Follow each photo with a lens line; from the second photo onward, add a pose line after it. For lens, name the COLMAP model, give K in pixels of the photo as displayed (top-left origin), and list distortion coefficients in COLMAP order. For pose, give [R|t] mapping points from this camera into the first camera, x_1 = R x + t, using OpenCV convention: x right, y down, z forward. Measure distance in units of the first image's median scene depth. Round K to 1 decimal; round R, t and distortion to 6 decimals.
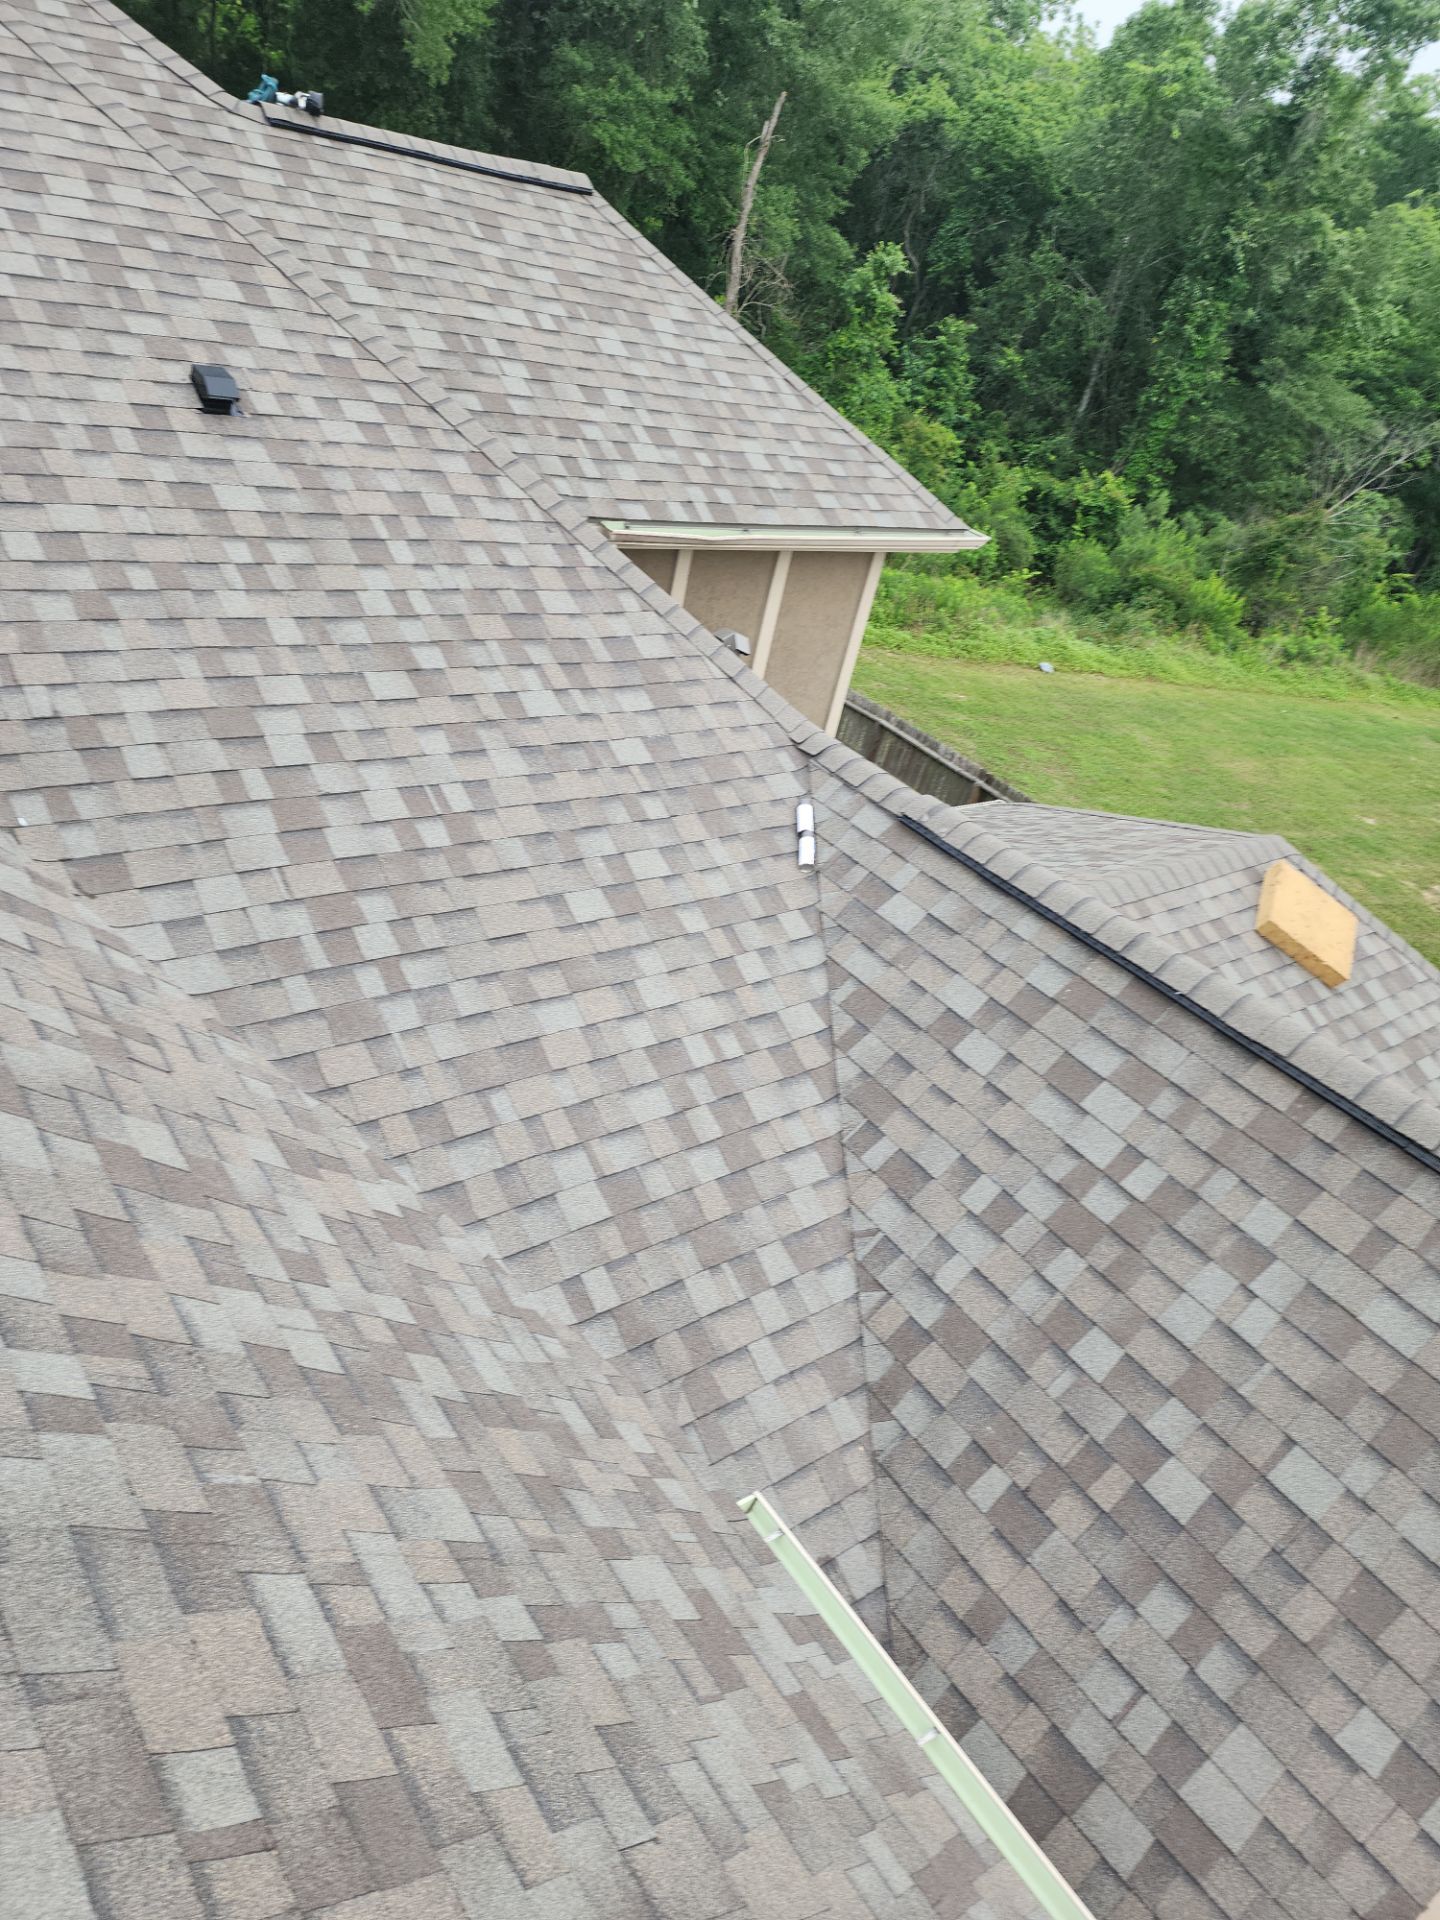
lens RADIAL K [[1252.5, 0, 695.1], [0, 1252.5, 954.7], [0, 0, 1]] dist [0.070625, -0.058225]
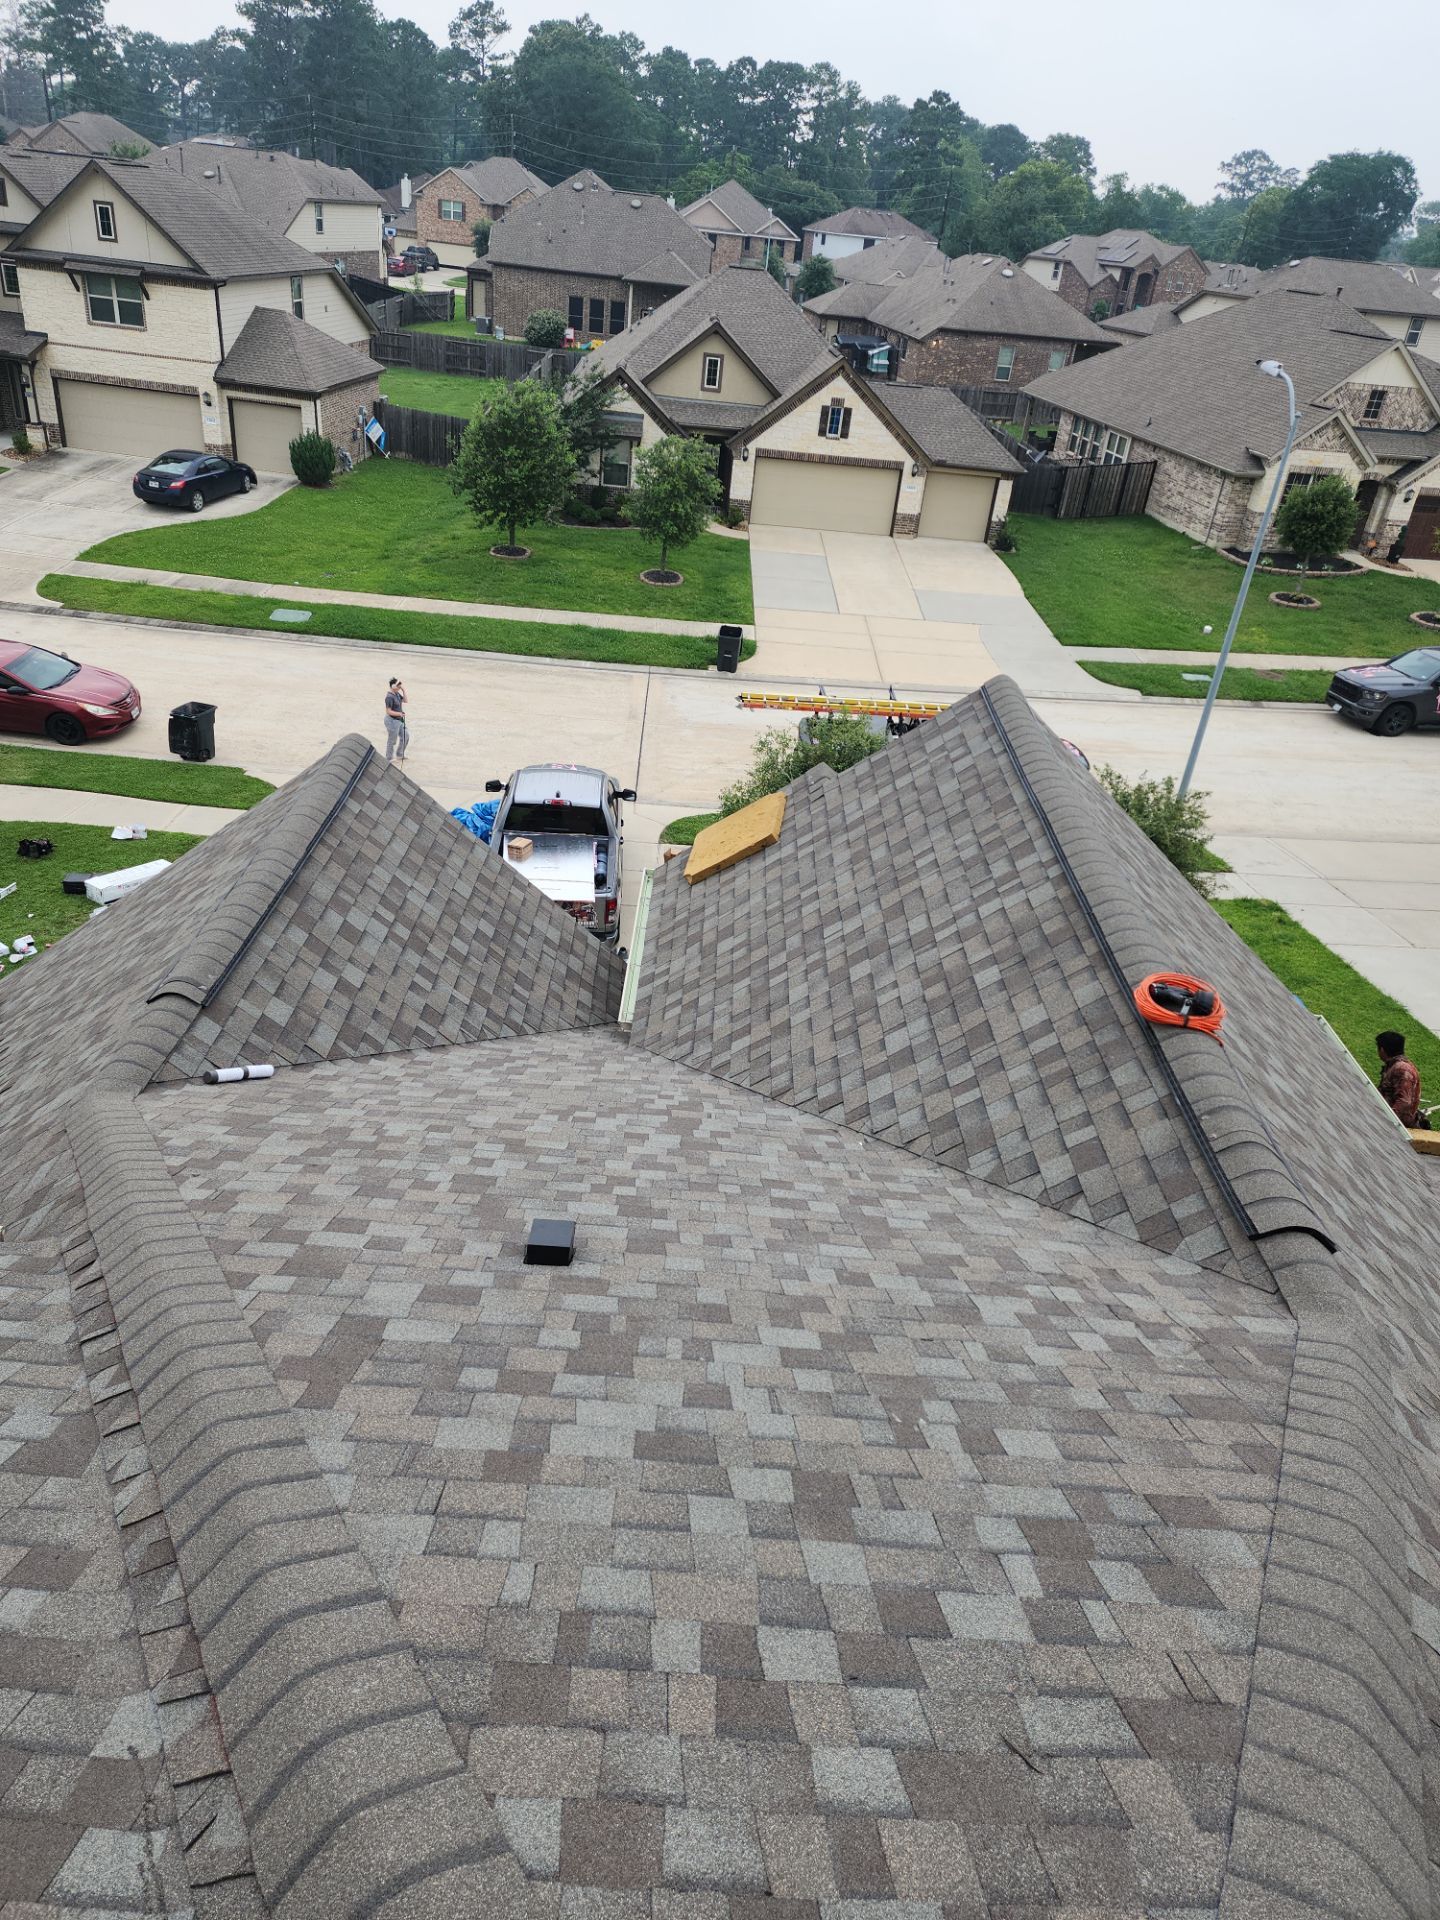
lens RADIAL K [[1252.5, 0, 706.2], [0, 1252.5, 950.7], [0, 0, 1]] dist [0.070625, -0.058225]
pose [[-0.754201, -0.538879, 0.375220, -0.808519], [0.100207, 0.470275, 0.876812, -1.514196], [-0.648952, 0.698893, -0.300683, 1.389404]]
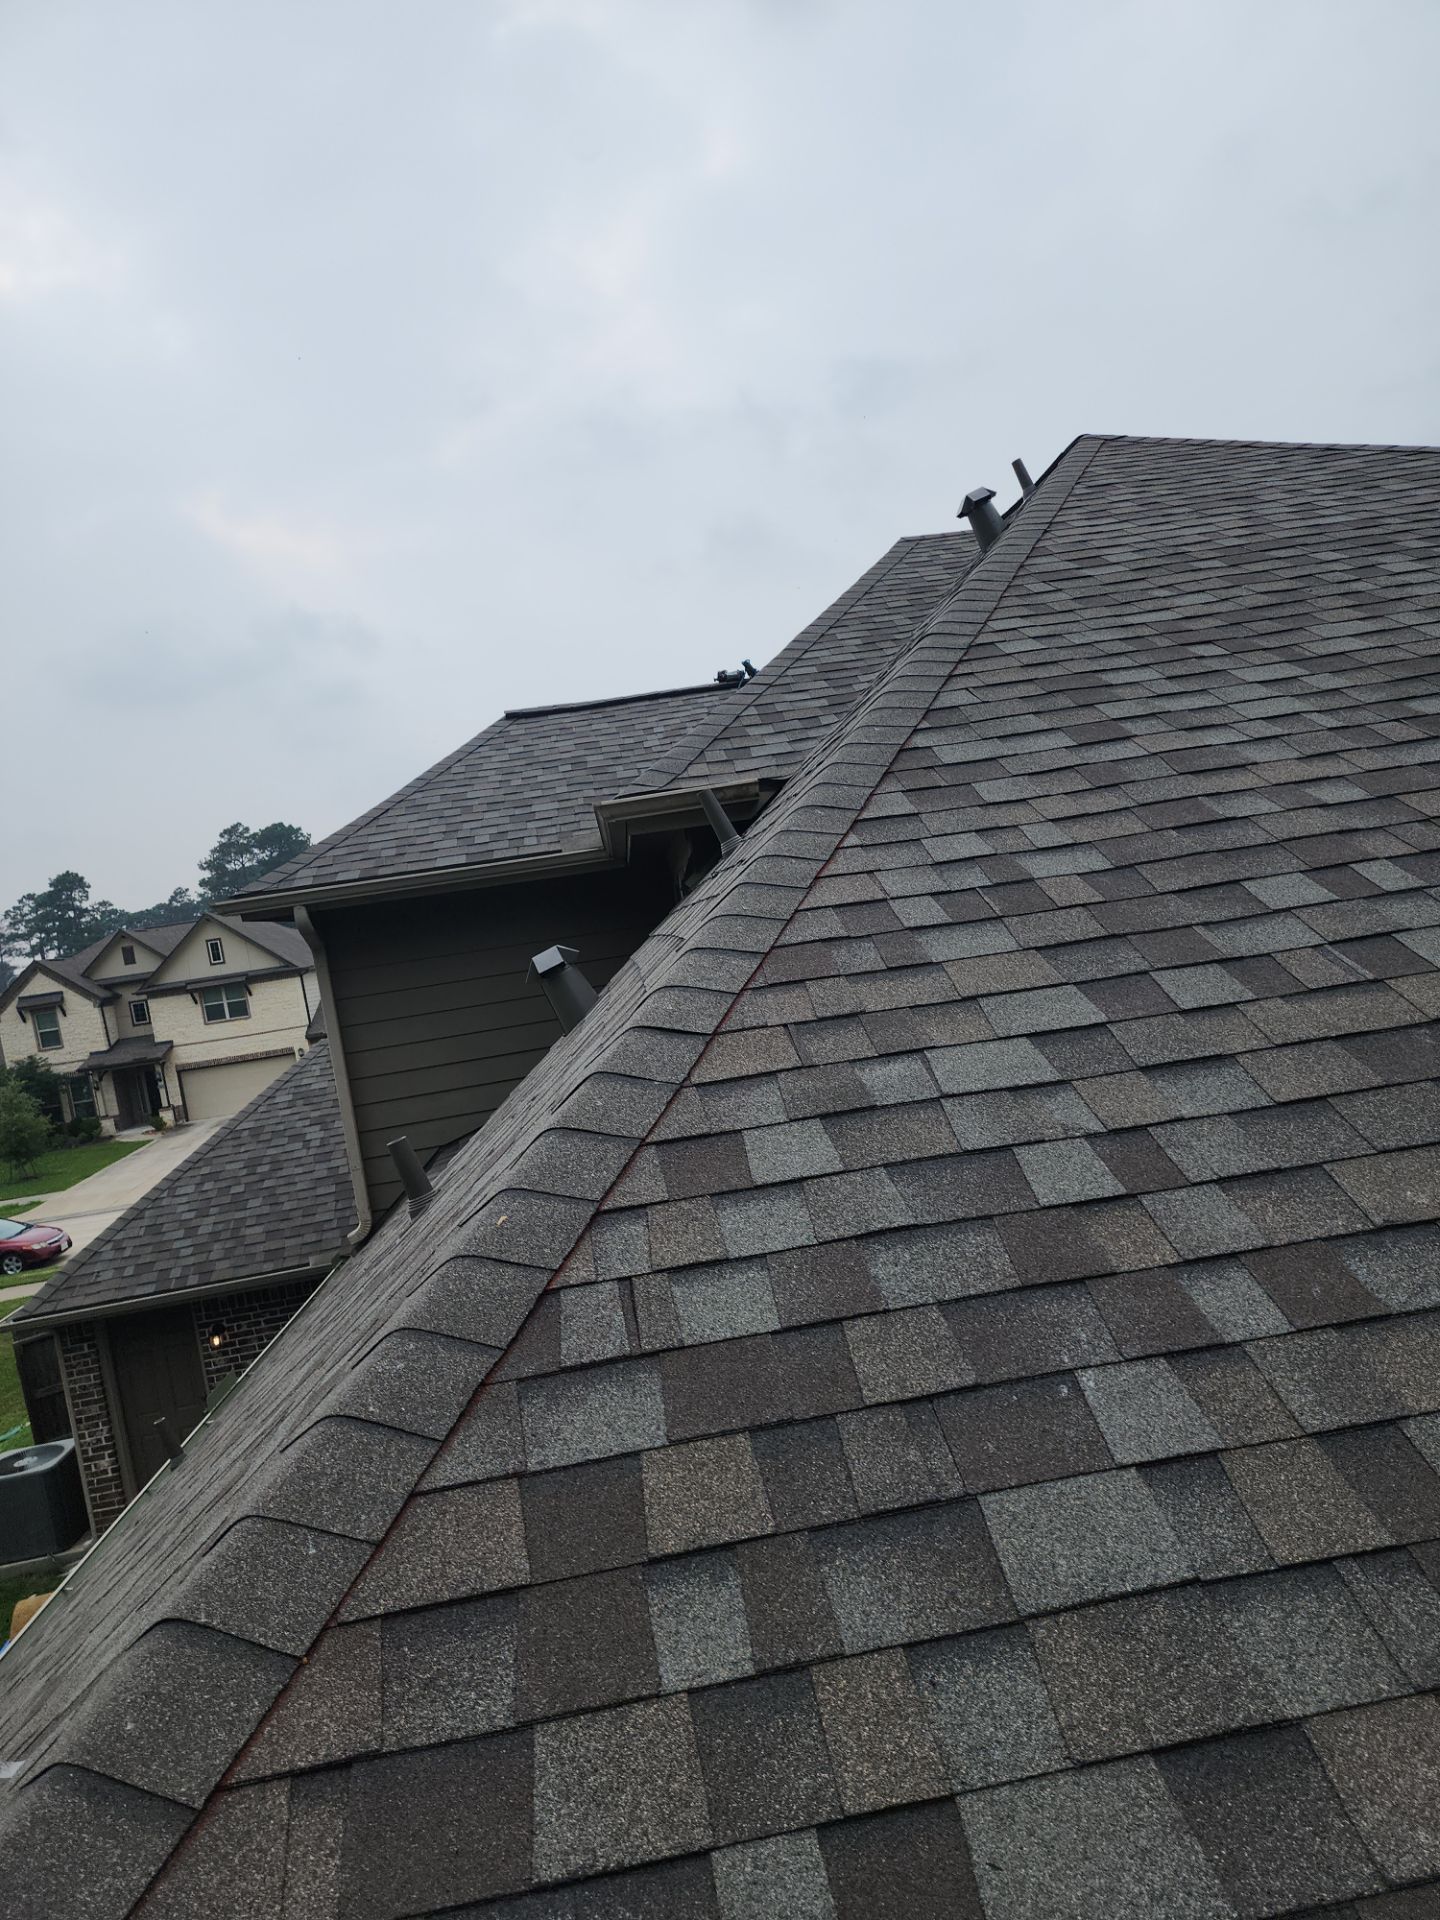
lens RADIAL K [[1252.5, 0, 744.6], [0, 1252.5, 1003.7], [0, 0, 1]] dist [0.070625, -0.058225]
pose [[-0.865418, -0.111149, 0.488567, -1.825427], [0.240260, 0.763617, 0.599304, -2.127375], [-0.439690, 0.636031, -0.634143, 3.754703]]
